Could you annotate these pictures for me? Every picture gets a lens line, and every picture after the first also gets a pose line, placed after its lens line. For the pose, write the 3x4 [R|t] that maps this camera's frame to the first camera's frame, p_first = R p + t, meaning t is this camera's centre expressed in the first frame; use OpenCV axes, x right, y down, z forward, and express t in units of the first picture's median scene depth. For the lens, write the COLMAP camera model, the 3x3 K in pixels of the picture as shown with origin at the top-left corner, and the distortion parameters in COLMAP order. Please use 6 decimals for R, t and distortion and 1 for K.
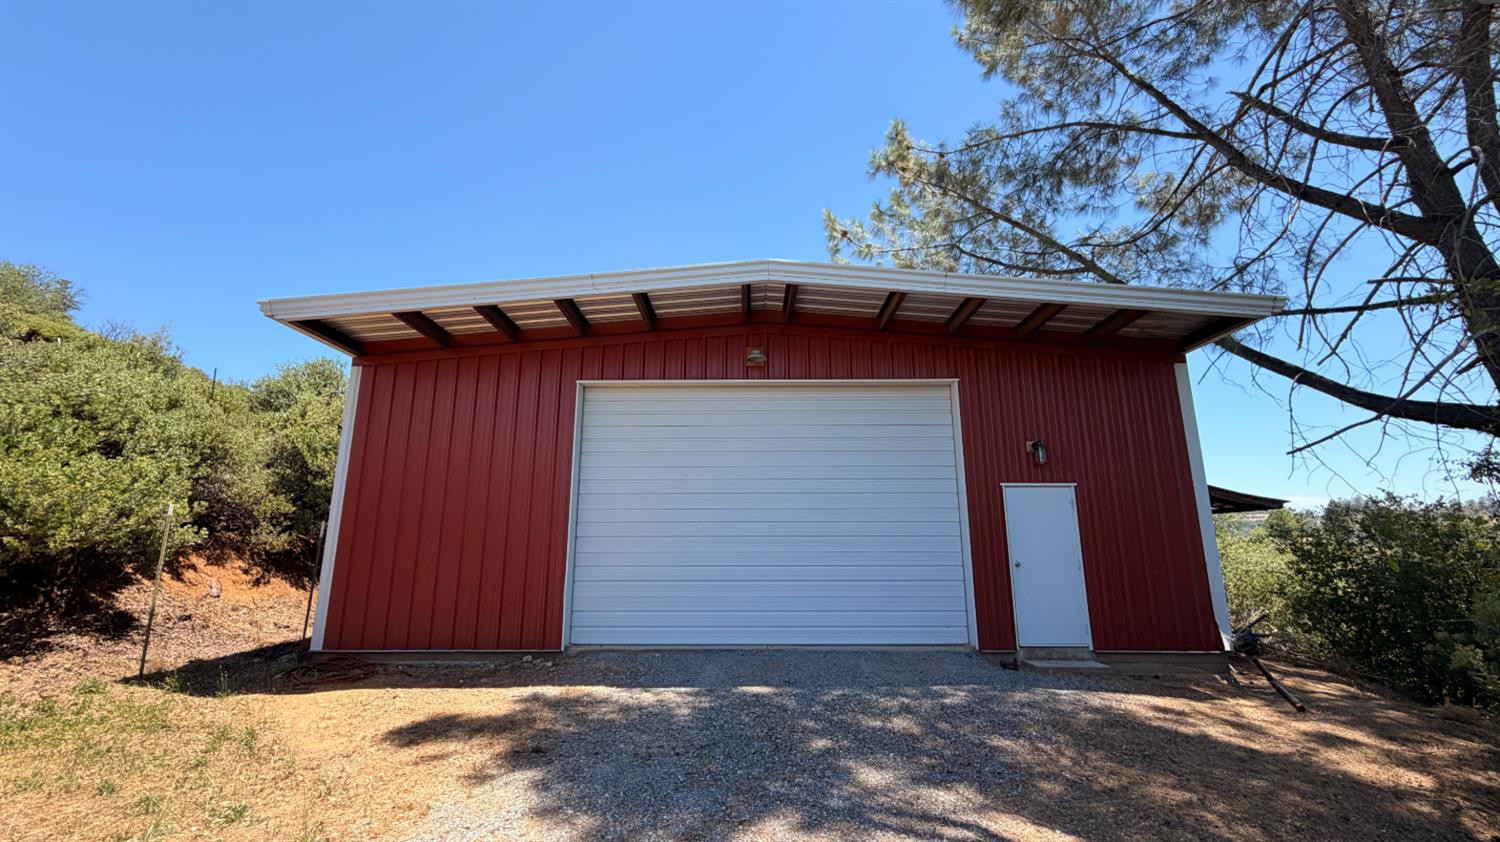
lens RADIAL K [[599.5, 0, 745.0], [0, 599.5, 419.8], [0, 0, 1]] dist [0.001160, -0.000249]
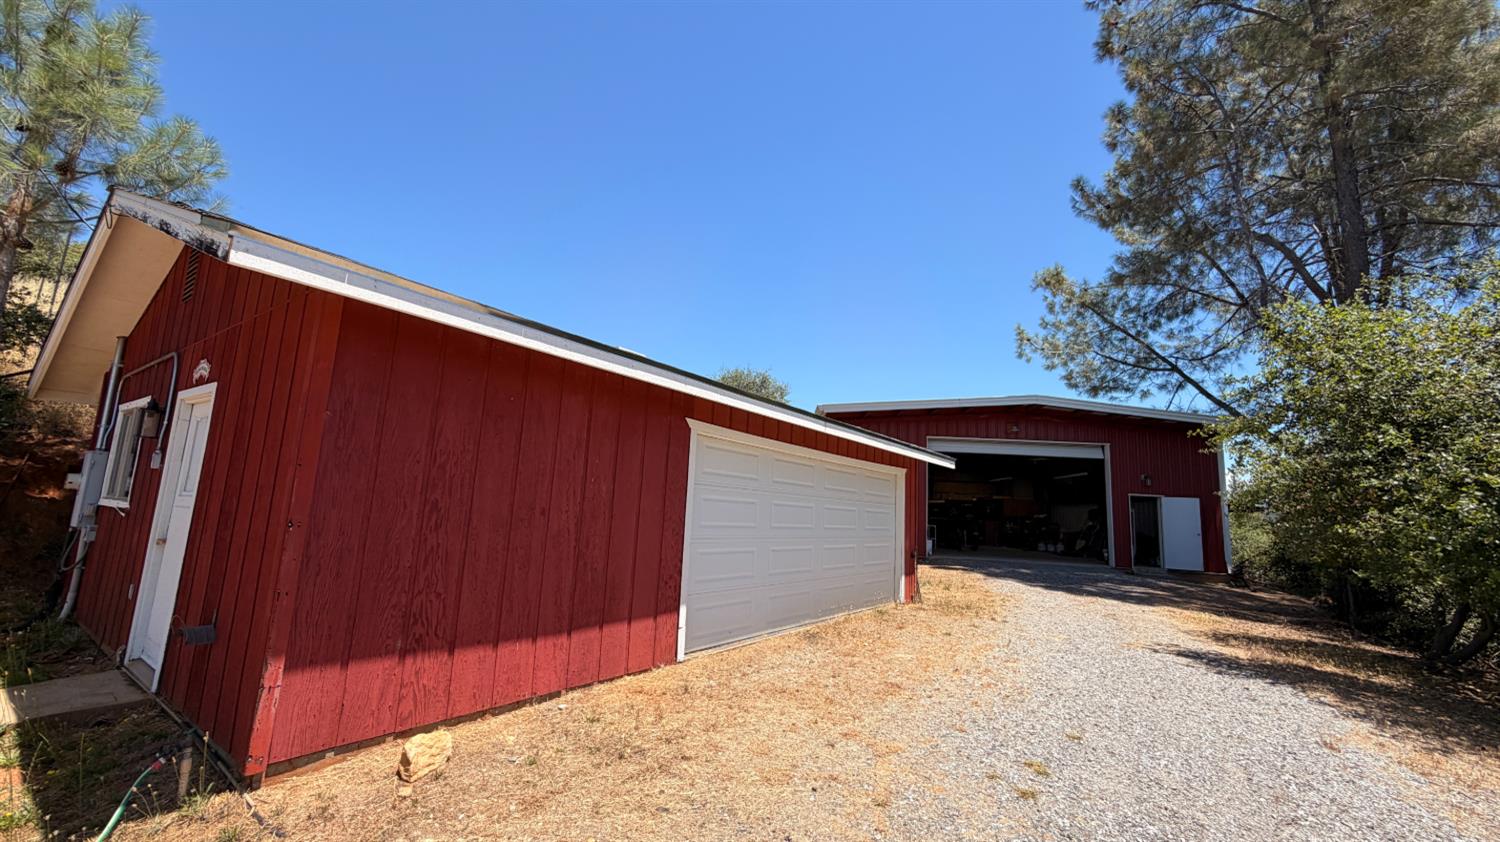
lens RADIAL K [[599.5, 0, 745.0], [0, 599.5, 419.8], [0, 0, 1]] dist [0.001160, -0.000249]
pose [[0.998391, 0.042358, -0.037694, -0.595909], [-0.039639, 0.996747, 0.070173, -0.175117], [0.040544, -0.068566, 0.996822, -0.799880]]
